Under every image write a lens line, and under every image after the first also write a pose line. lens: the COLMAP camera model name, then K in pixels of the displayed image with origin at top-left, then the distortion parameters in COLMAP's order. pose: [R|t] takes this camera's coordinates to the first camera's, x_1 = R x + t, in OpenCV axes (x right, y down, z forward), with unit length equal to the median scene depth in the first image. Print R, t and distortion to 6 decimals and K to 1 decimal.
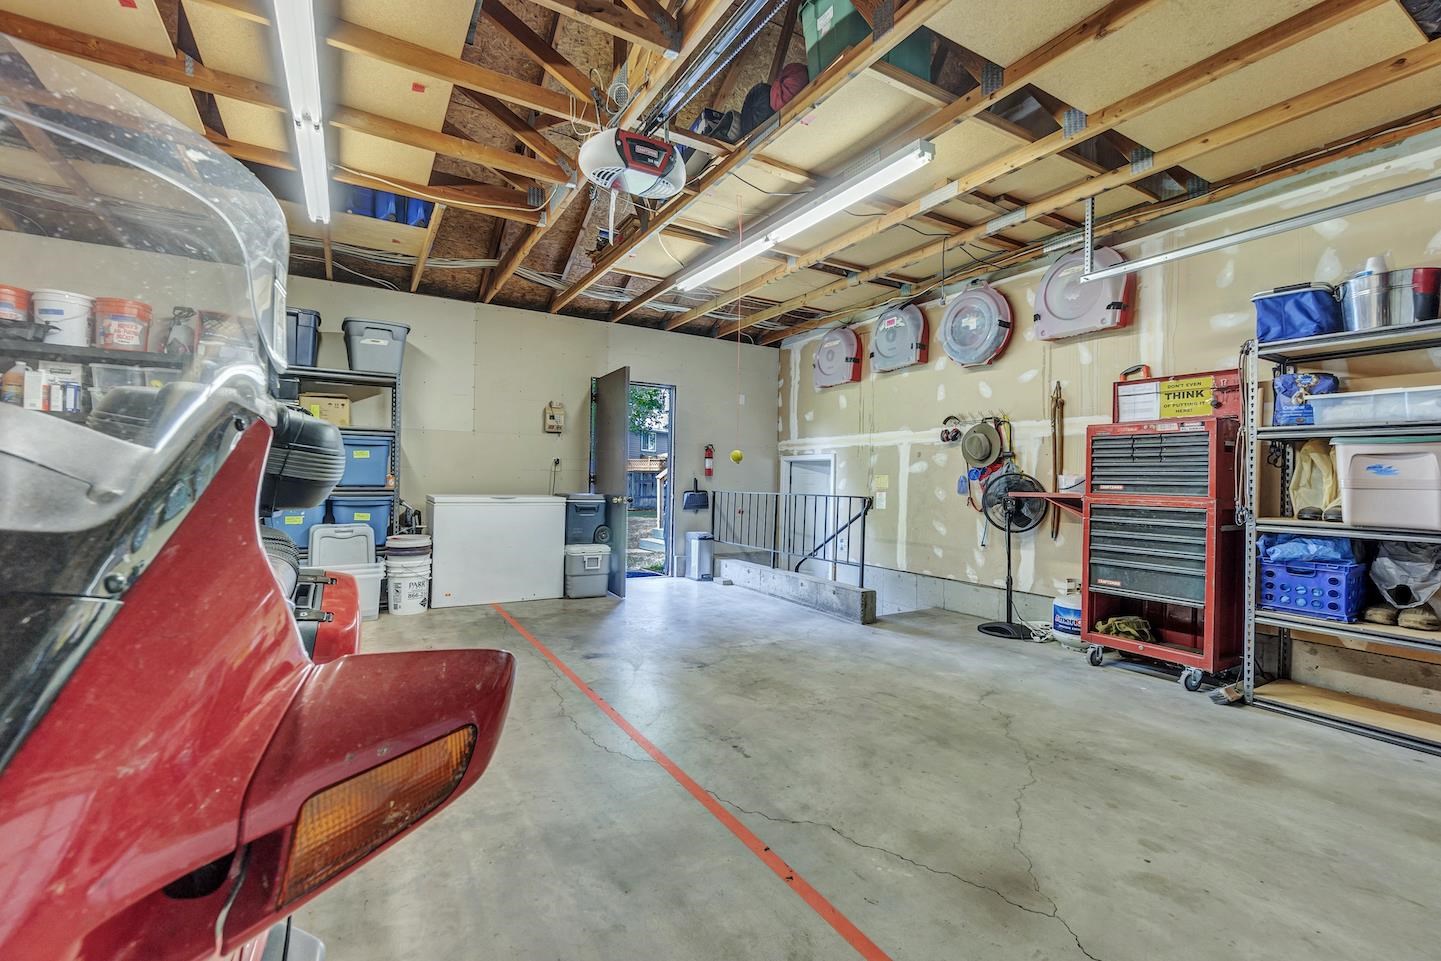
lens RADIAL K [[633.5, 0, 715.9], [0, 633.5, 473.6], [0, 0, 1]] dist [-0.001672, -0.000705]
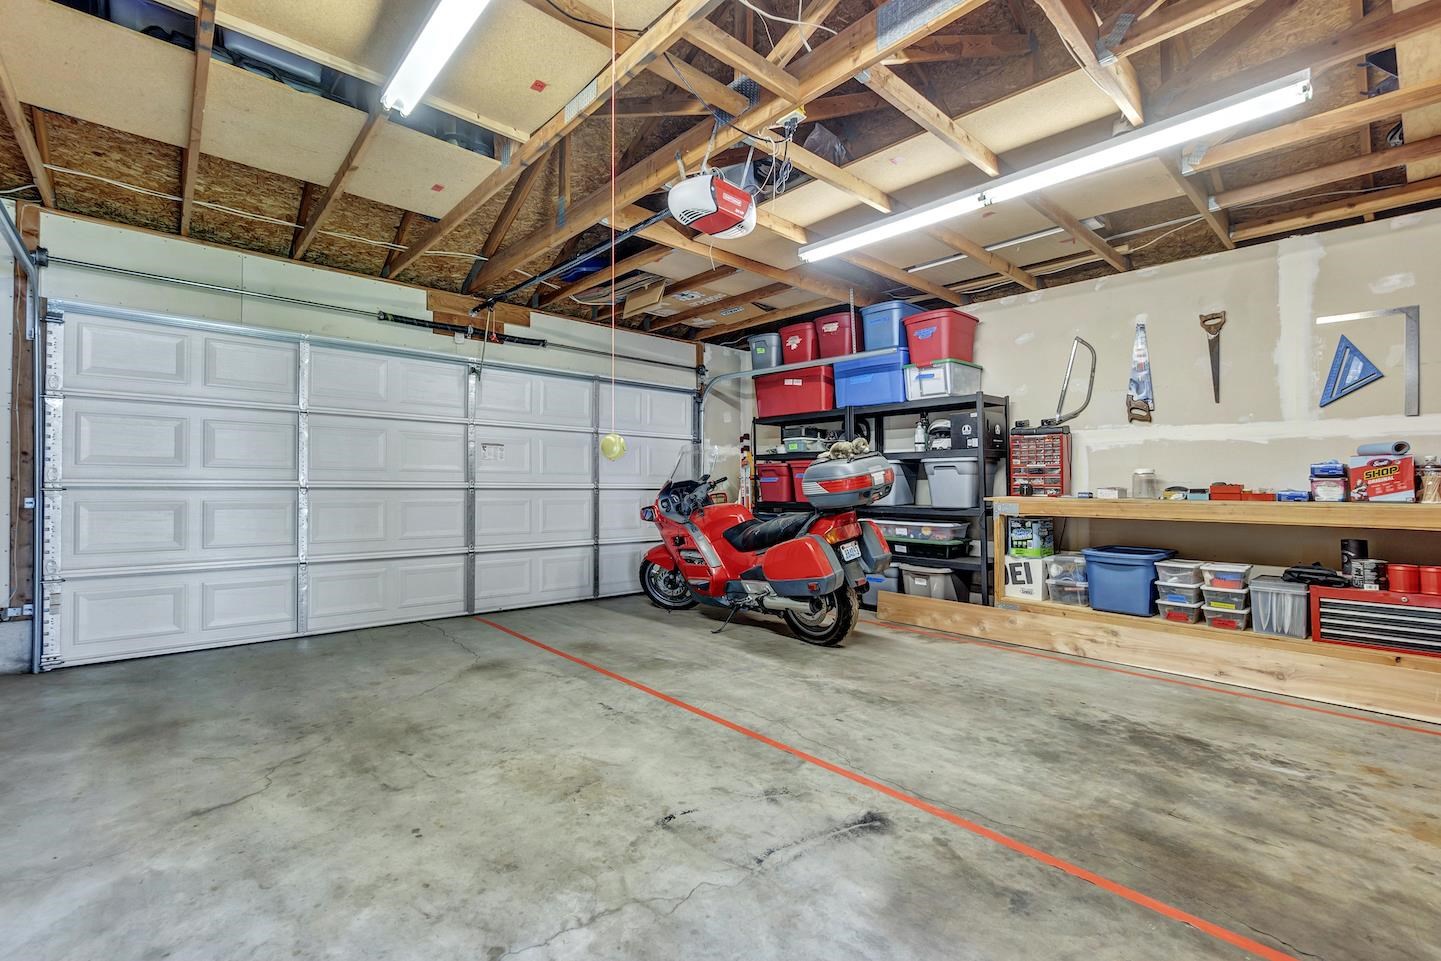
lens RADIAL K [[633.5, 0, 715.9], [0, 633.5, 473.6], [0, 0, 1]] dist [-0.001672, -0.000705]
pose [[-0.981280, -0.033818, -0.189595, 0.064999], [-0.029276, 0.999215, -0.026706, 0.007926], [0.190350, -0.020656, -0.981499, 1.898659]]
